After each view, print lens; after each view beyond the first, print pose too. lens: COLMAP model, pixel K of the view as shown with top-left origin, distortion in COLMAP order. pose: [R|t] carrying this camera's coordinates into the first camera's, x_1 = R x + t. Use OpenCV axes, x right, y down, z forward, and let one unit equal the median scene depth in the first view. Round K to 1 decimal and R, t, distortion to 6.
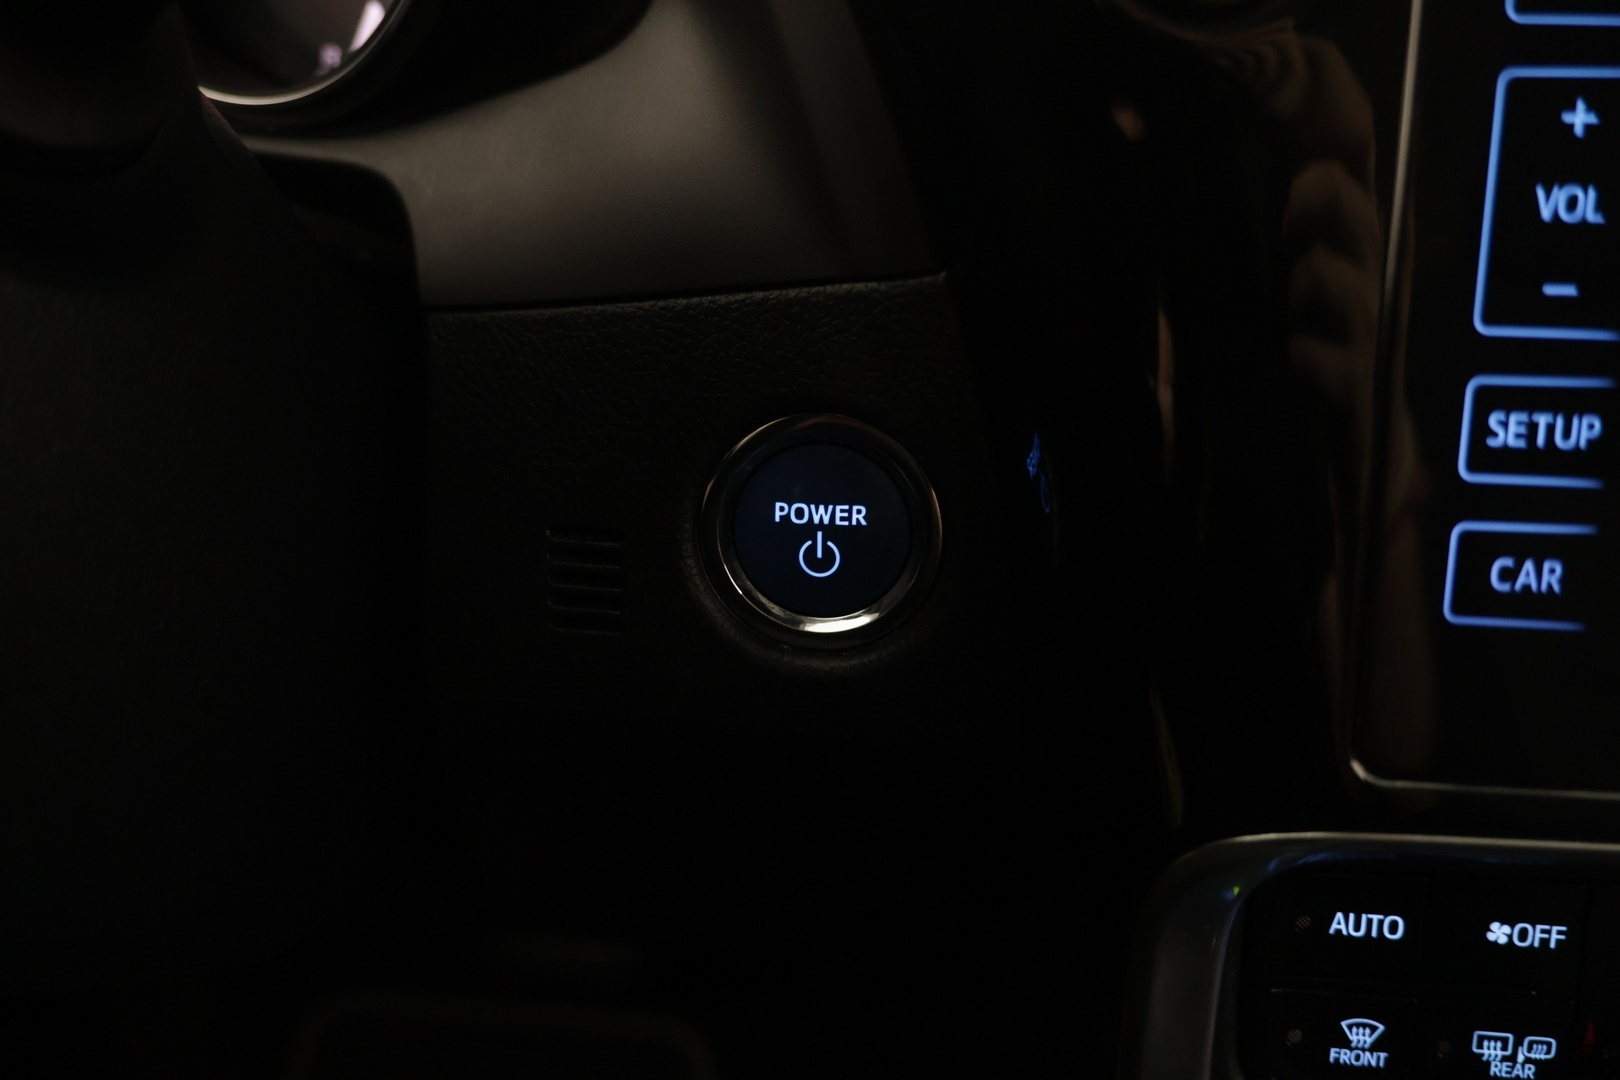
lens RADIAL K [[1361.5, 0, 807.9], [0, 1361.5, 530.4], [0, 0, 1]] dist [-0.031143, 0.017203]
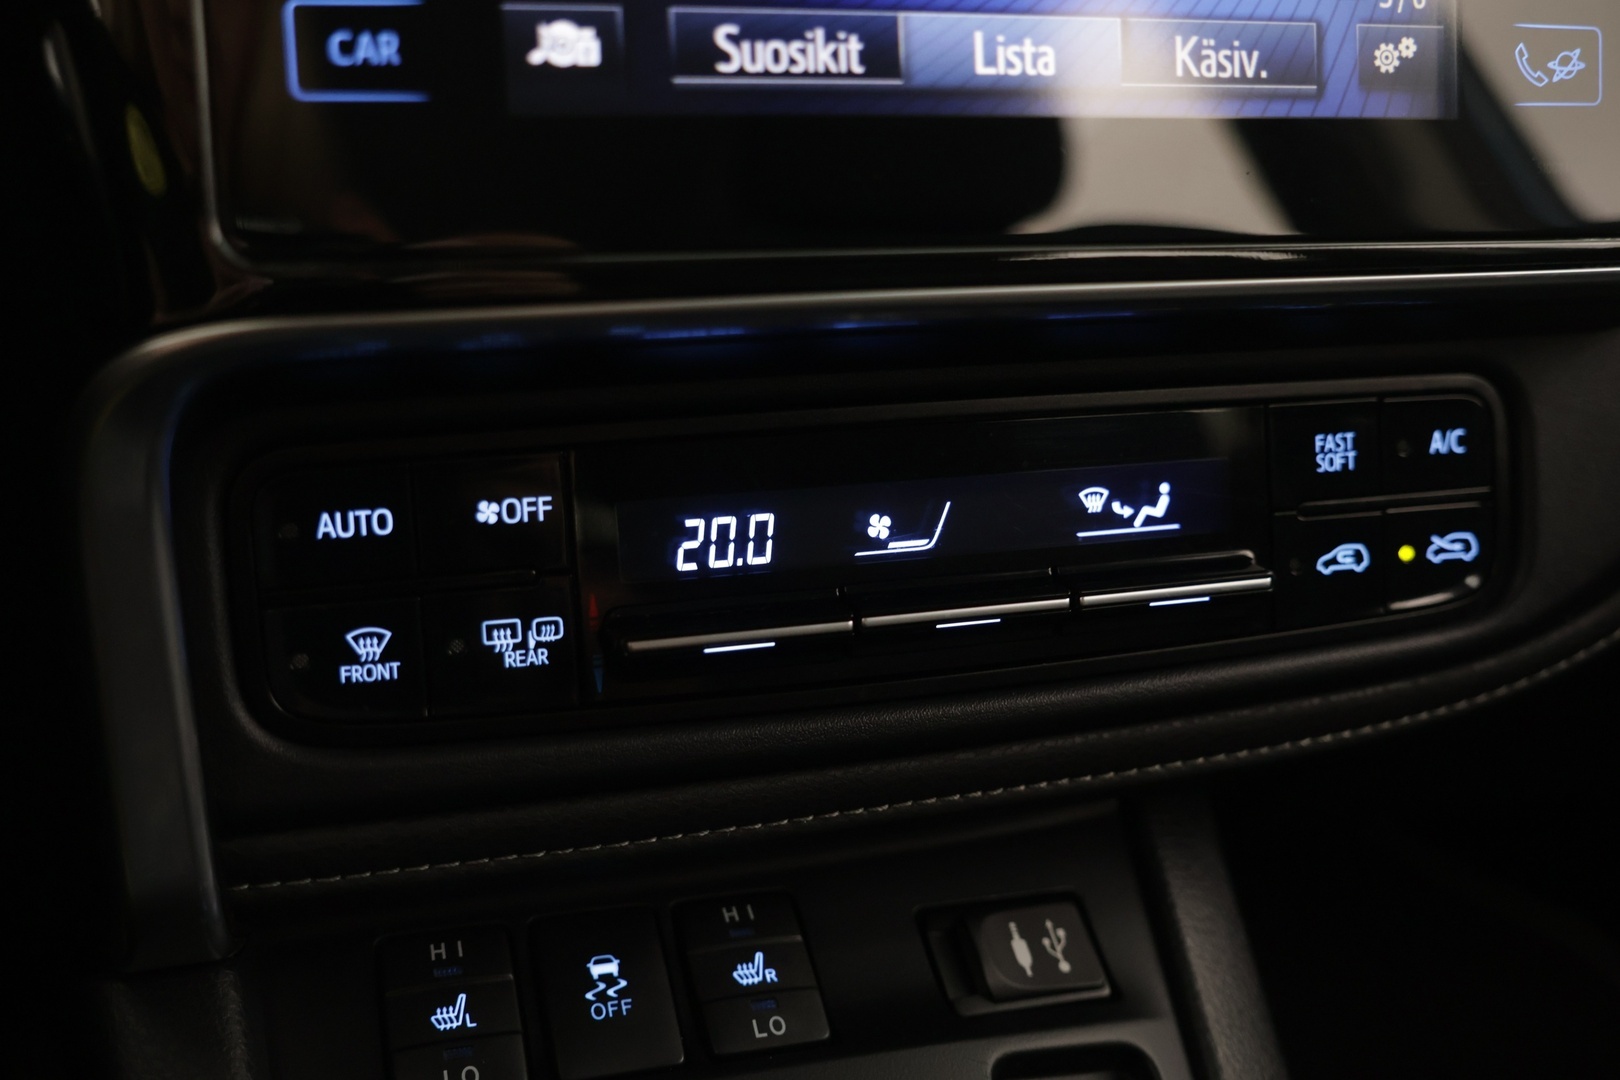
lens RADIAL K [[1706.4, 0, 810.0], [0, 1706.4, 536.2], [0, 0, 1]] dist [-0.024541, 0.000000]
pose [[0.916152, -0.097146, 0.388880, 0.239887], [0.130548, 0.989604, -0.060340, 0.415592], [-0.378975, 0.106048, 0.919310, -0.223459]]
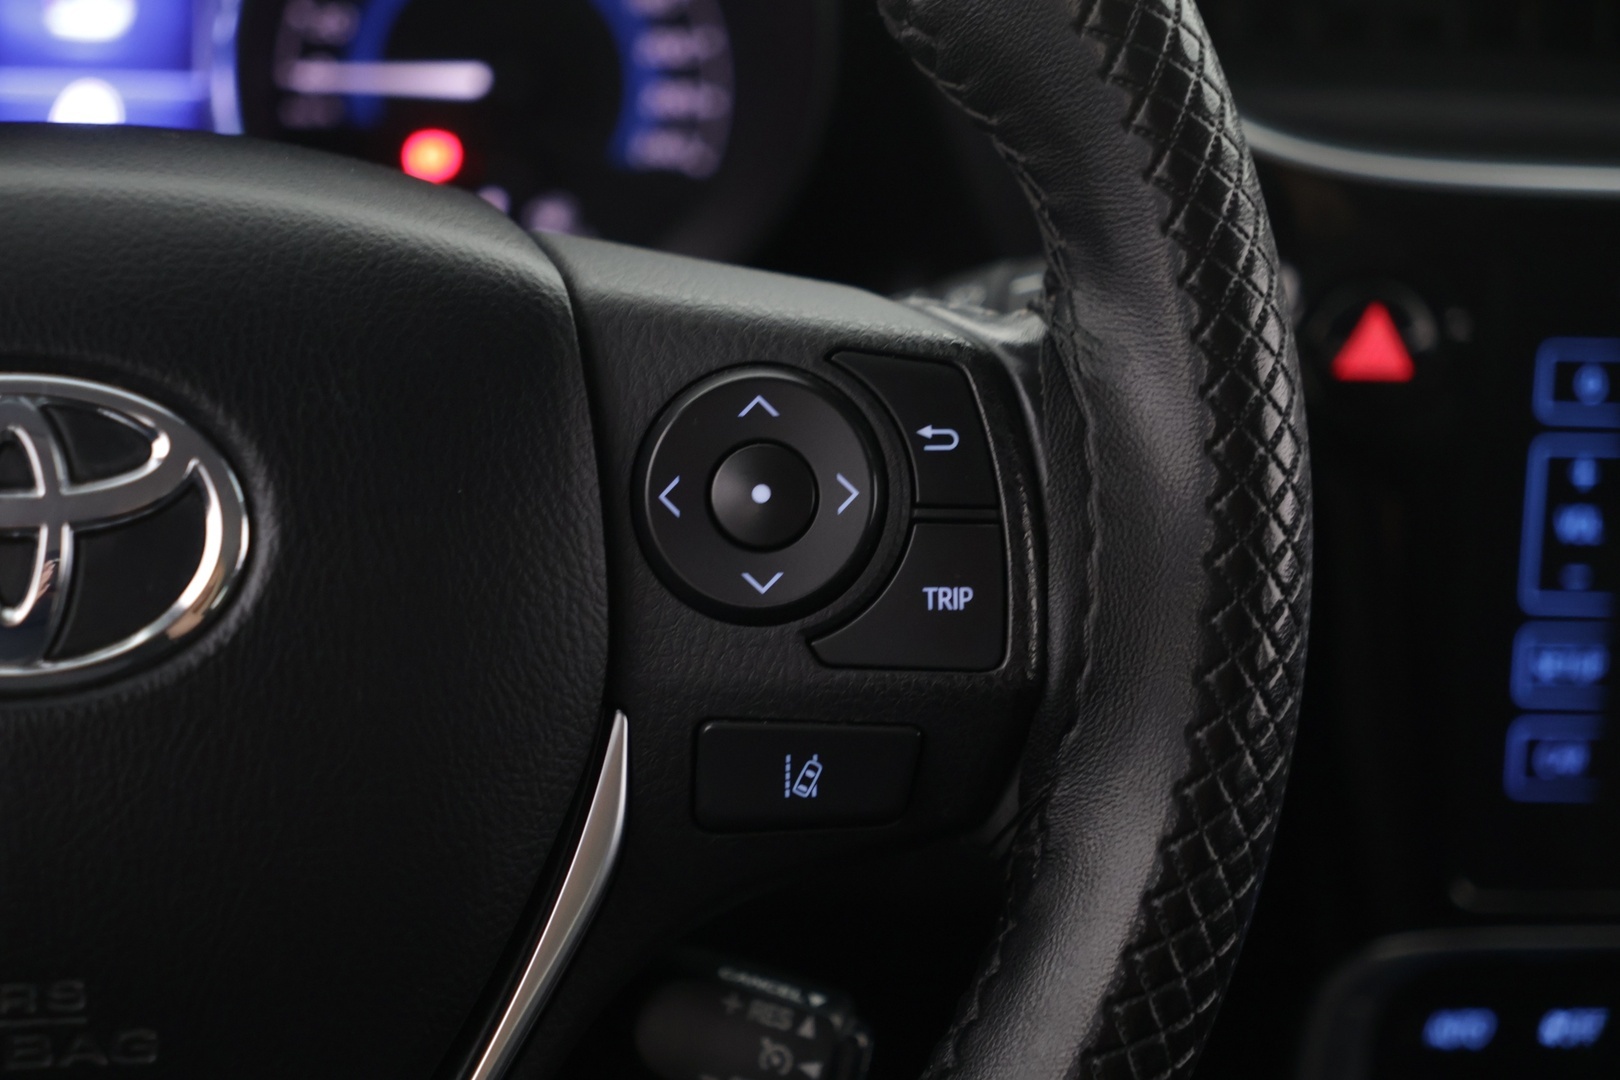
lens RADIAL K [[3815.3, 0, 812.6], [0, 3815.3, 533.3], [0, 0, 1]] dist [0.088968, 0.000000]
pose [[0.960806, -0.023891, 0.276189, -1.160225], [0.024681, 0.999695, 0.000615, -0.193603], [-0.276120, 0.006225, 0.961103, -2.310631]]
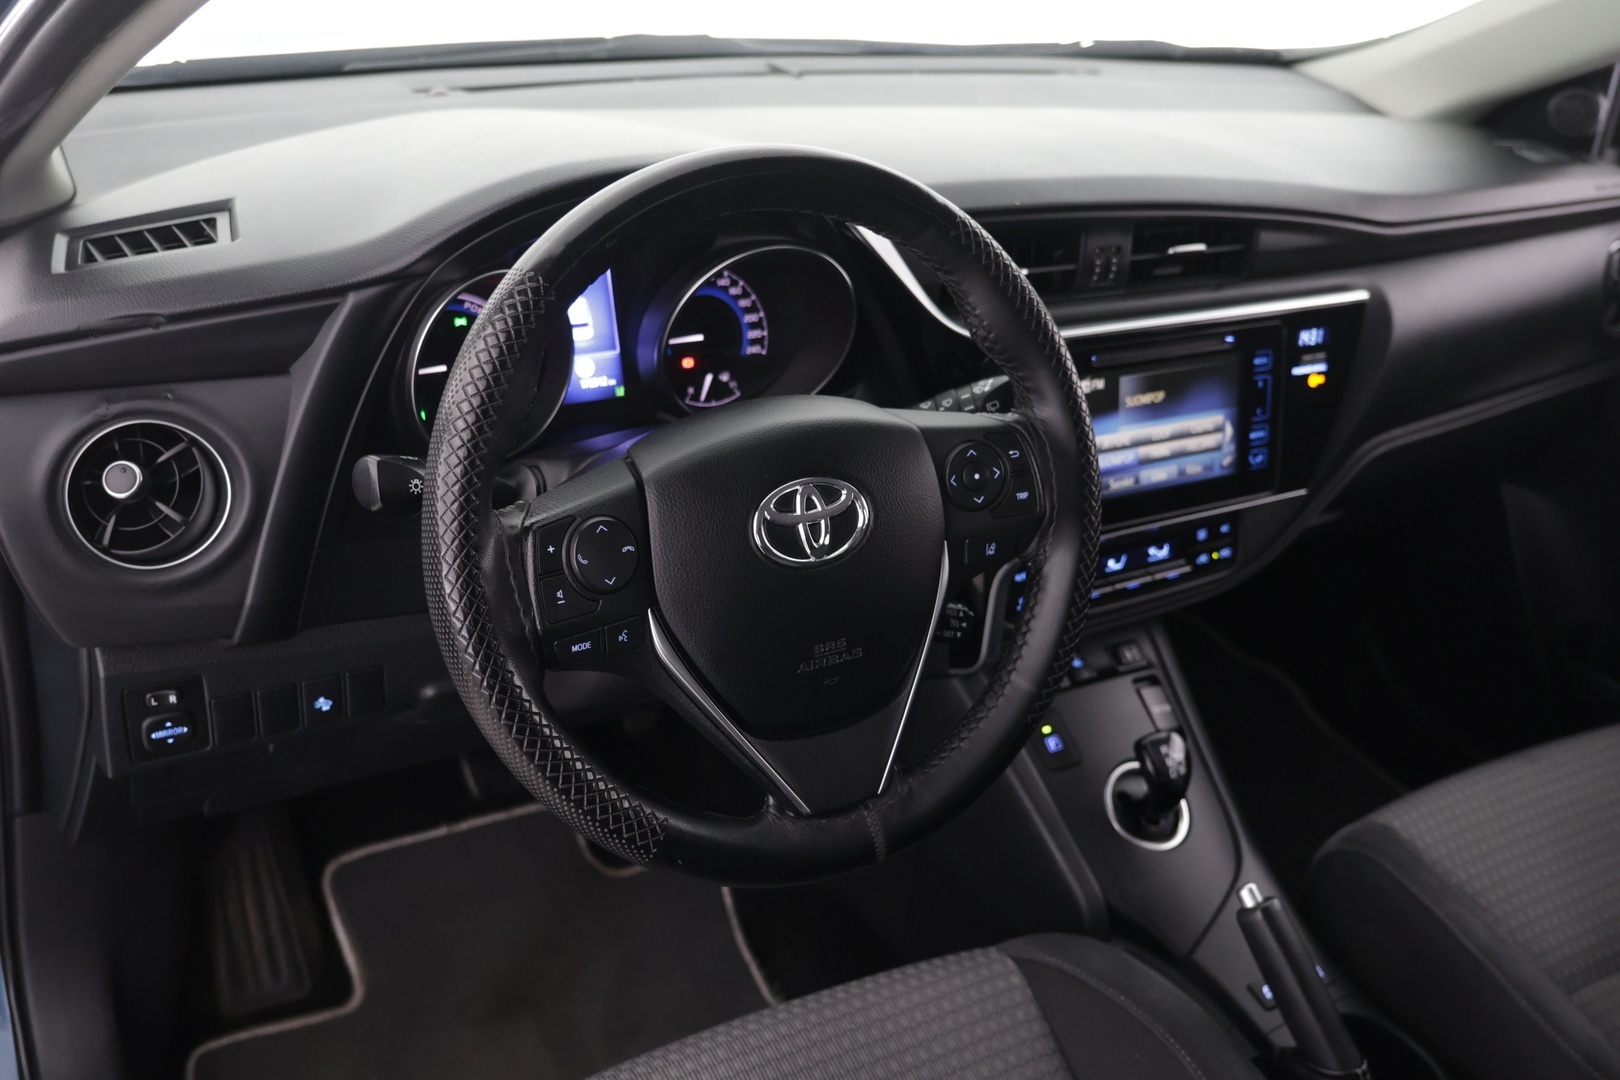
lens RADIAL K [[1566.6, 0, 799.7], [0, 1566.6, 536.7], [0, 0, 1]] dist [-0.004213, 0.000000]
pose [[0.800183, -0.210918, 0.561445, -3.025775], [0.153936, 0.976989, 0.147633, -0.707059], [-0.579664, -0.031707, 0.814239, -2.754880]]
